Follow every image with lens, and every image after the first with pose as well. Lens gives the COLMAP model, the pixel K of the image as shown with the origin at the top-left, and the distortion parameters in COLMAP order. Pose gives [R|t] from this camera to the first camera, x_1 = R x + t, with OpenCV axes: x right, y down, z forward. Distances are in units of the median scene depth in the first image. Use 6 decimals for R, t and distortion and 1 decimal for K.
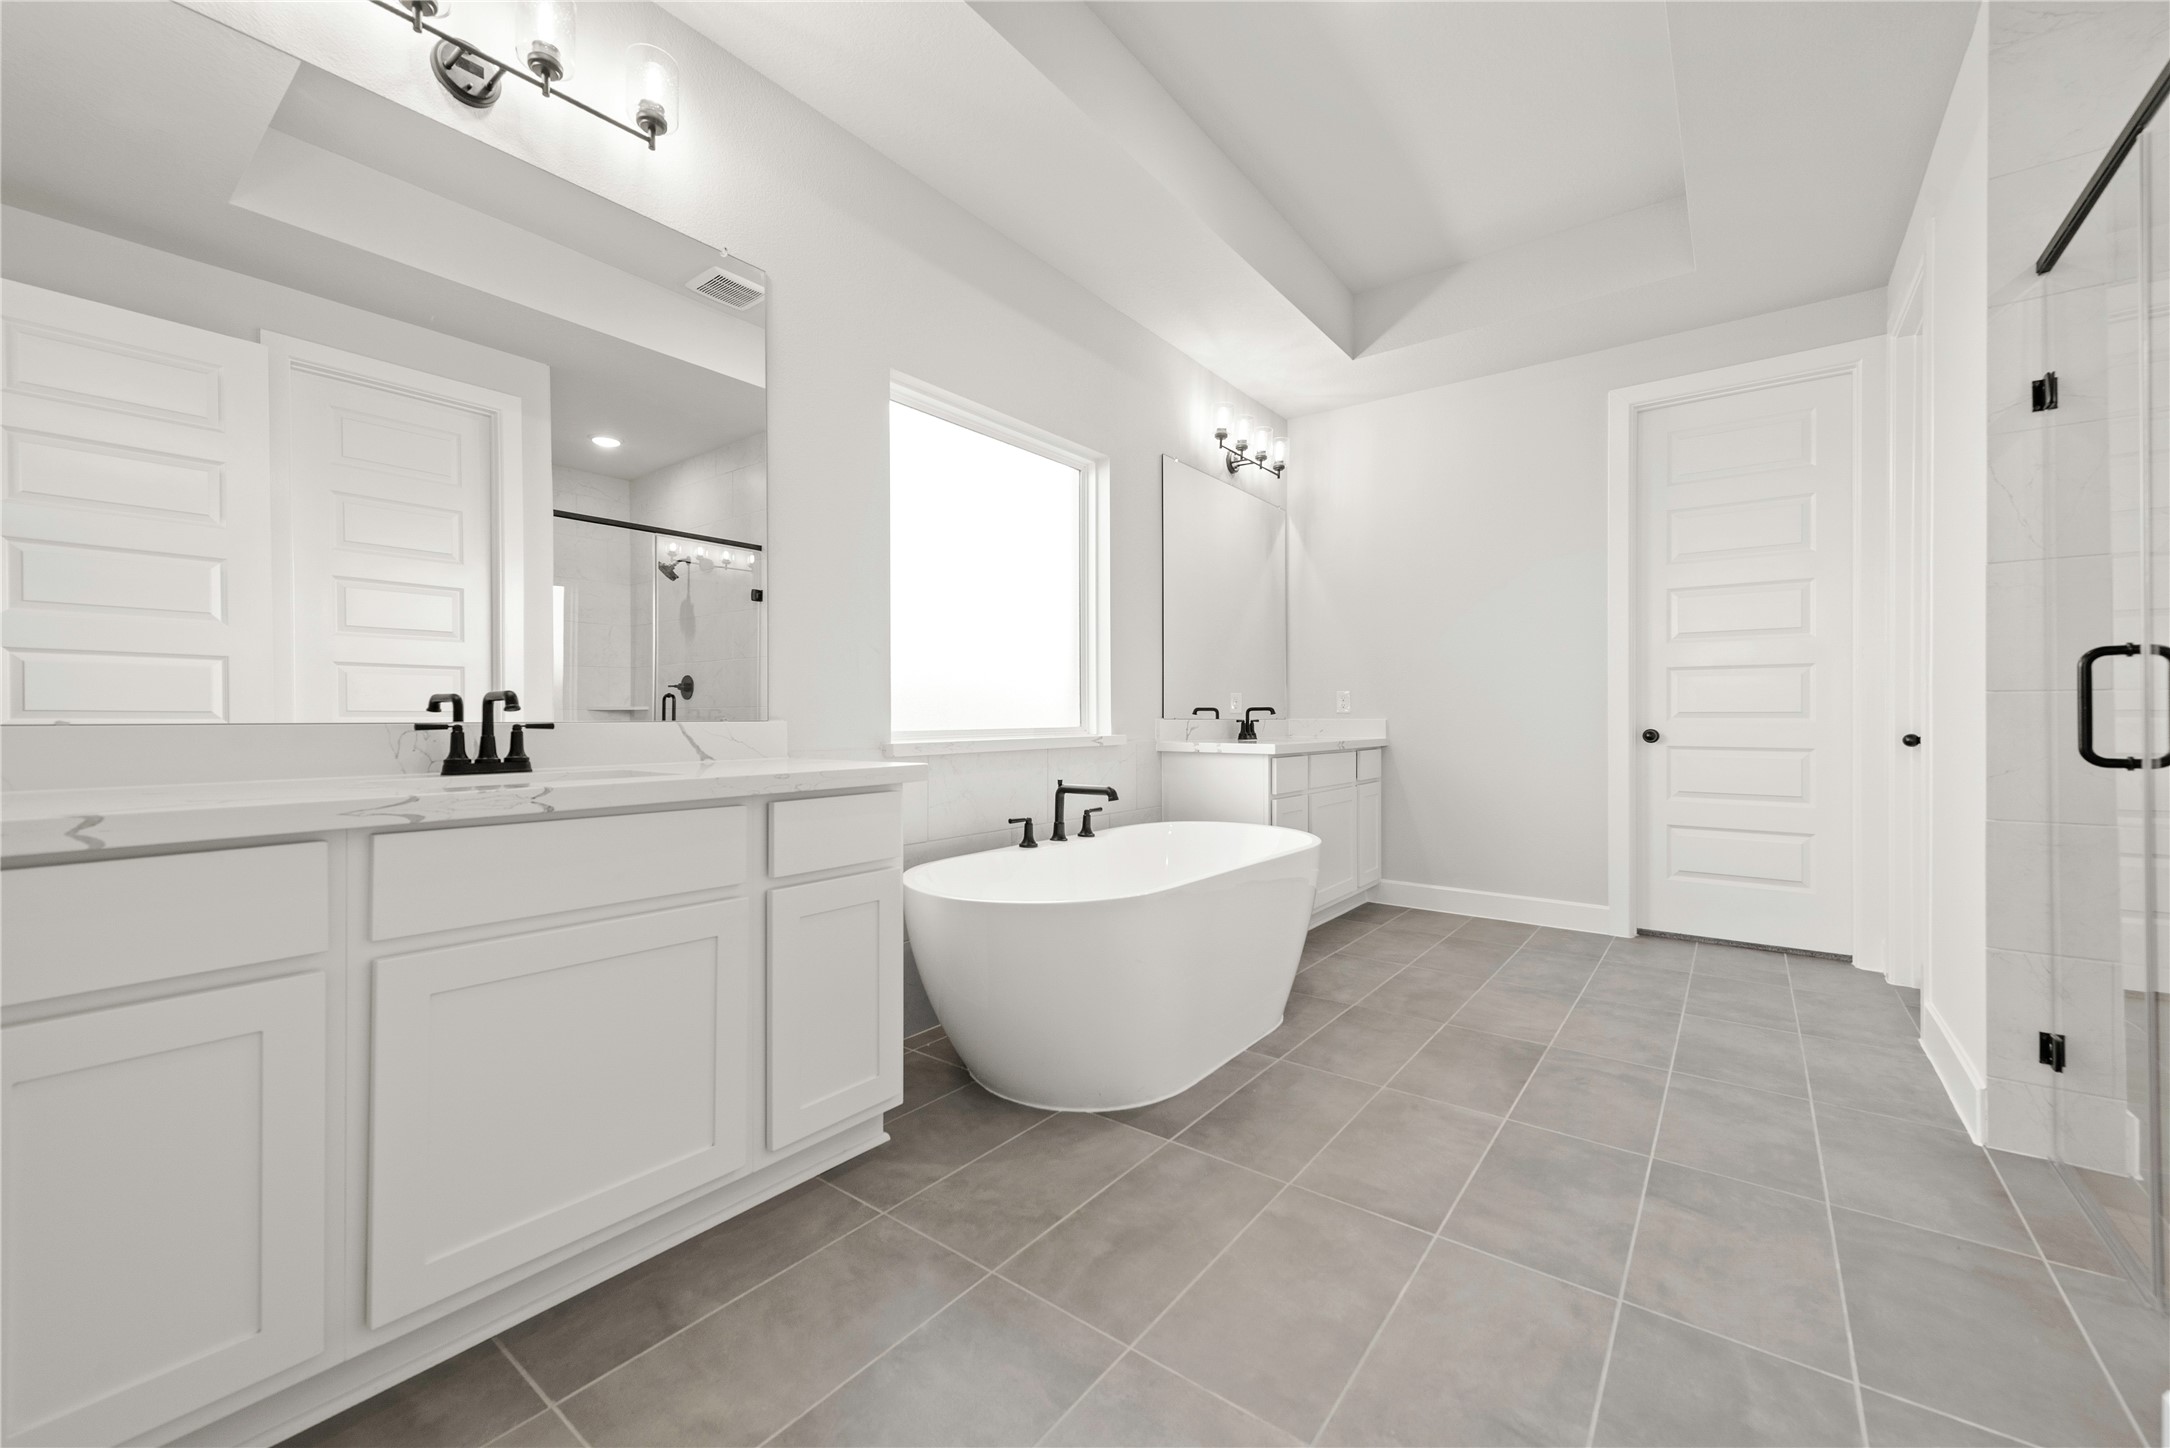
lens RADIAL K [[867.2, 0, 1096.9], [0, 867.2, 728.8], [0, 0, 1]] dist [0.004568, -0.000380]
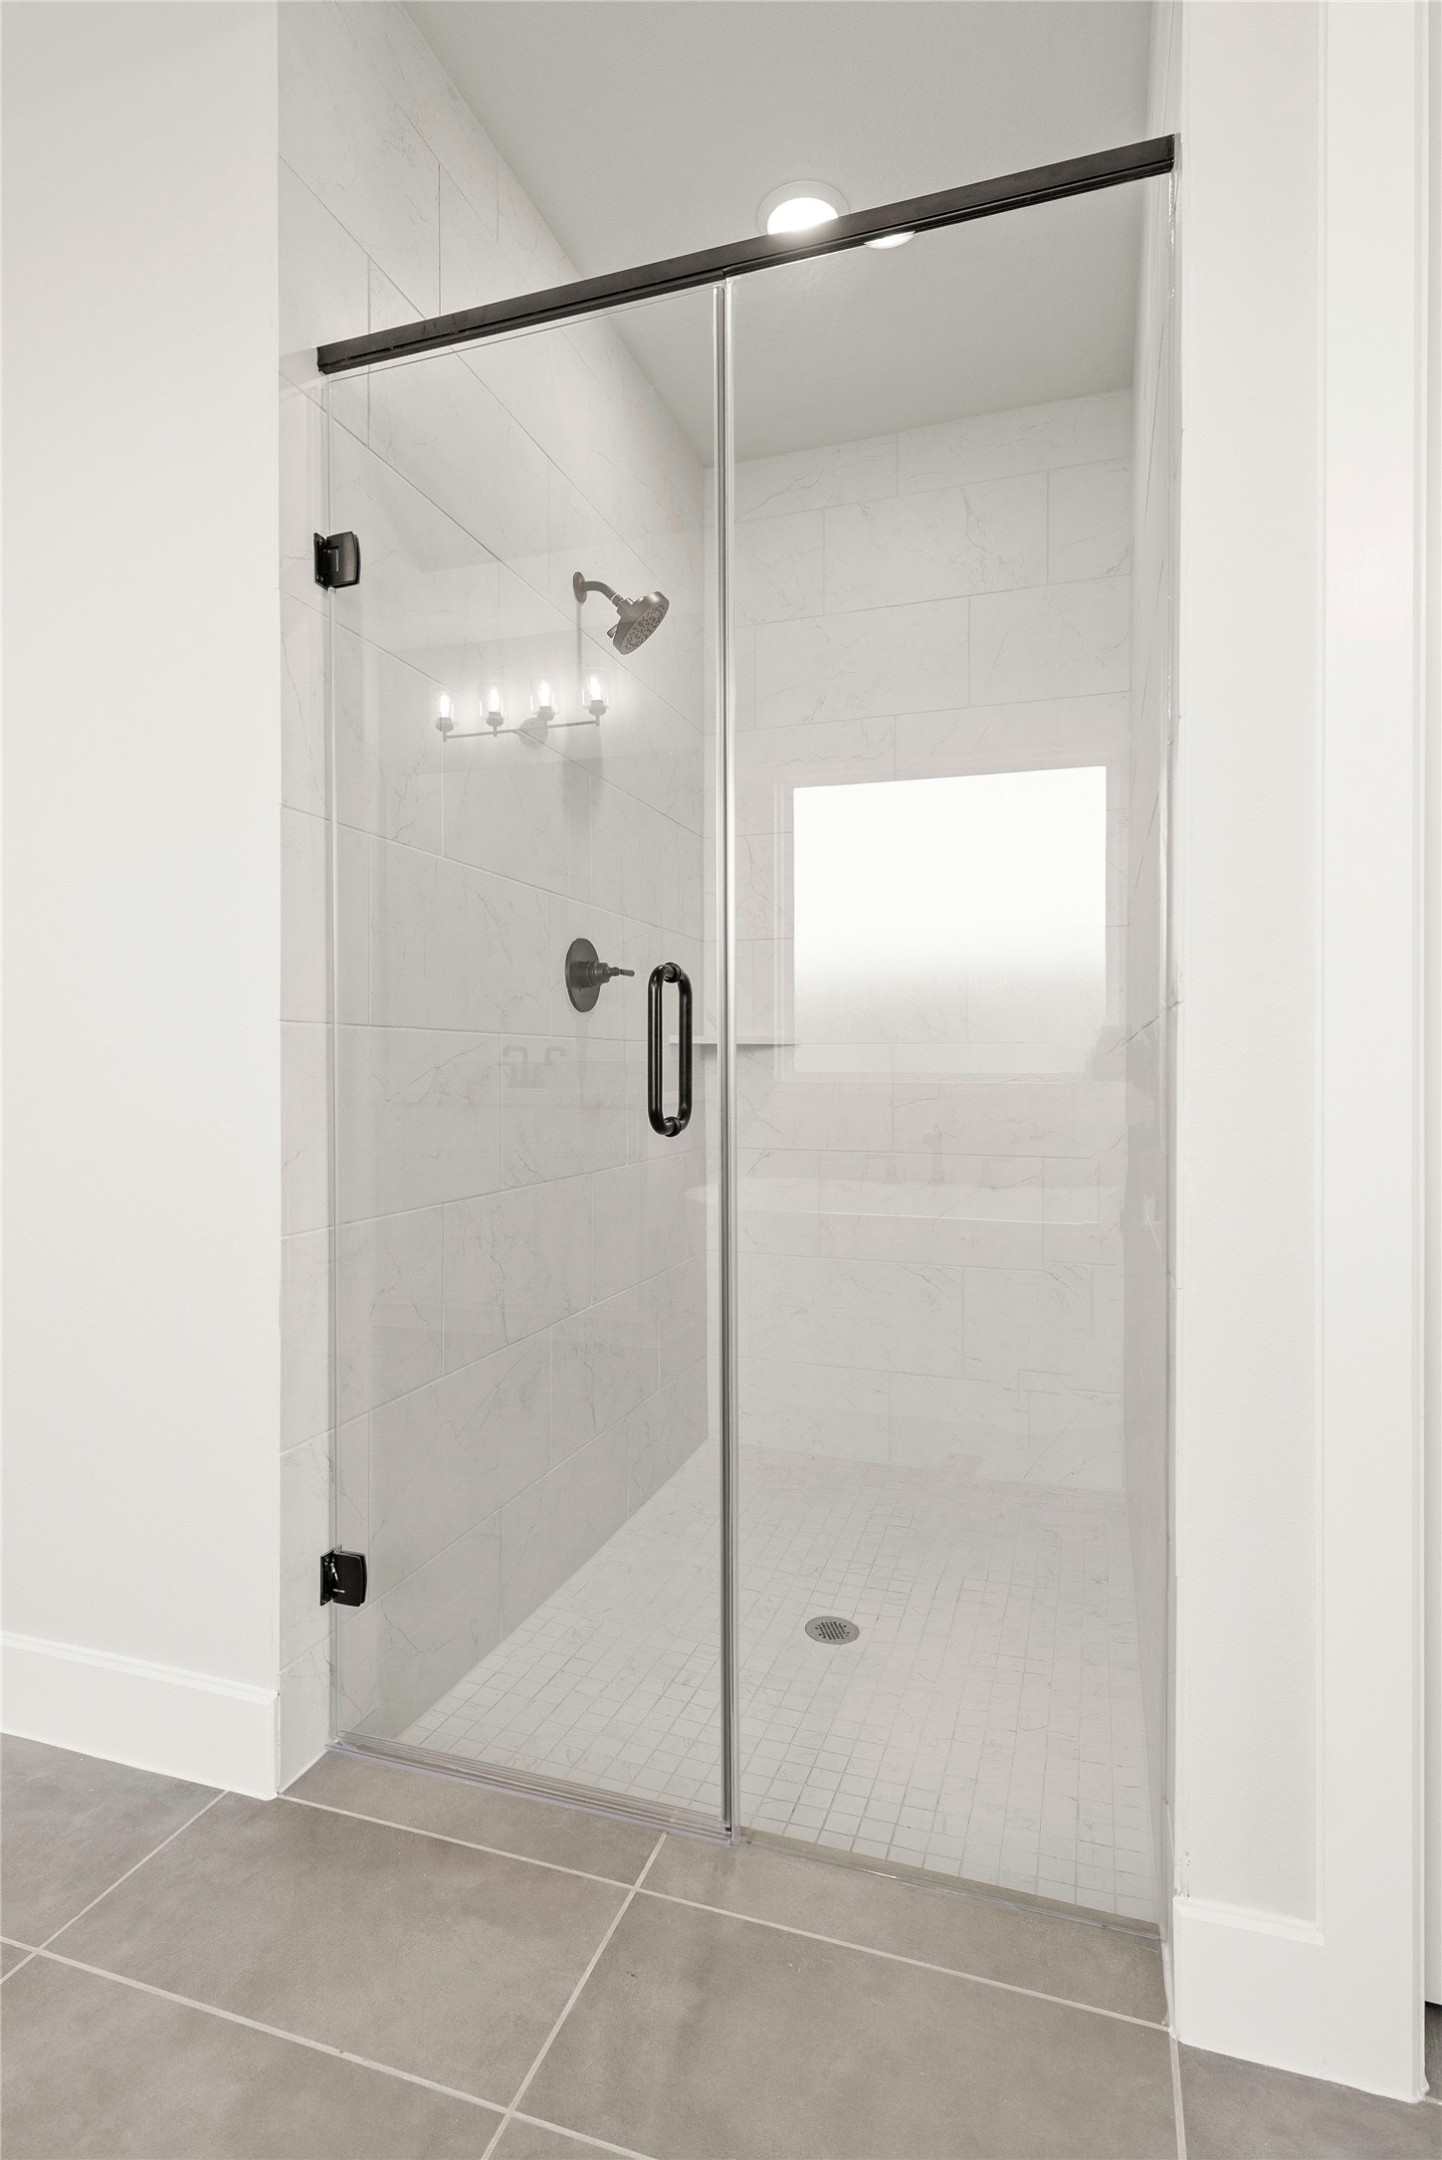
lens RADIAL K [[1072.4, 0, 721.0], [0, 1072.4, 1080.0], [0, 0, 1]] dist [-0.000957, -0.000333]
pose [[-0.319200, 0.006071, 0.947668, 0.239717], [0.003694, 0.999980, -0.005161, 0.002978], [-0.947680, 0.001853, -0.319216, 0.967457]]
